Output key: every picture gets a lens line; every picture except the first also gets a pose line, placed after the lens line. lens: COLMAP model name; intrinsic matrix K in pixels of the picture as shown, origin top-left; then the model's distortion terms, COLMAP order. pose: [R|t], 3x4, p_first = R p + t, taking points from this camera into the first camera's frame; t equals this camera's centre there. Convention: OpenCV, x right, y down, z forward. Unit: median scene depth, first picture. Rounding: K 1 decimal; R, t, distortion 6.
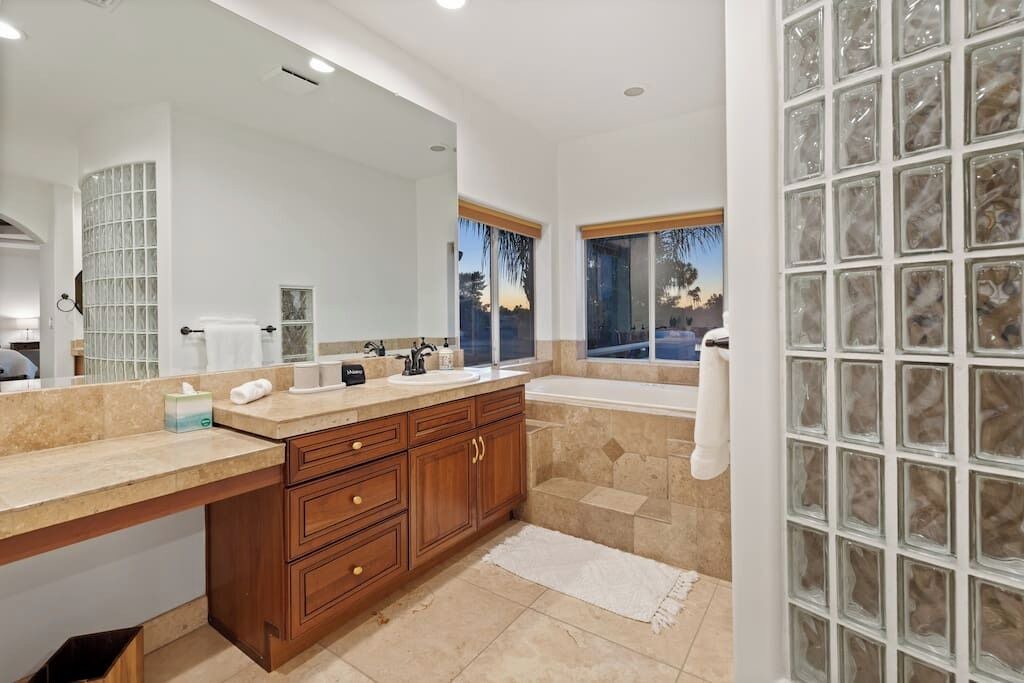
lens RADIAL K [[473.4, 0, 511.3], [0, 473.4, 317.4], [0, 0, 1]] dist [0.000447, 0.000055]
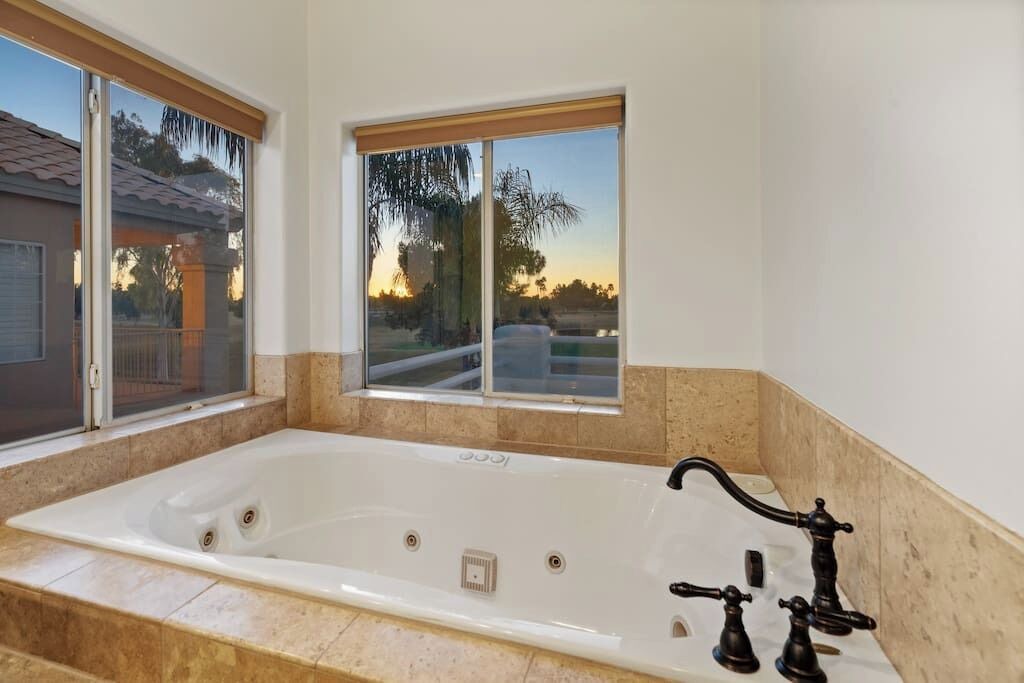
lens RADIAL K [[473.4, 0, 511.3], [0, 473.4, 317.4], [0, 0, 1]] dist [0.000447, 0.000055]
pose [[0.952796, 0.000068, 0.303611, 0.151966], [-0.007825, 0.999673, 0.024333, -0.002549], [-0.303510, -0.025560, 0.952485, 0.462808]]
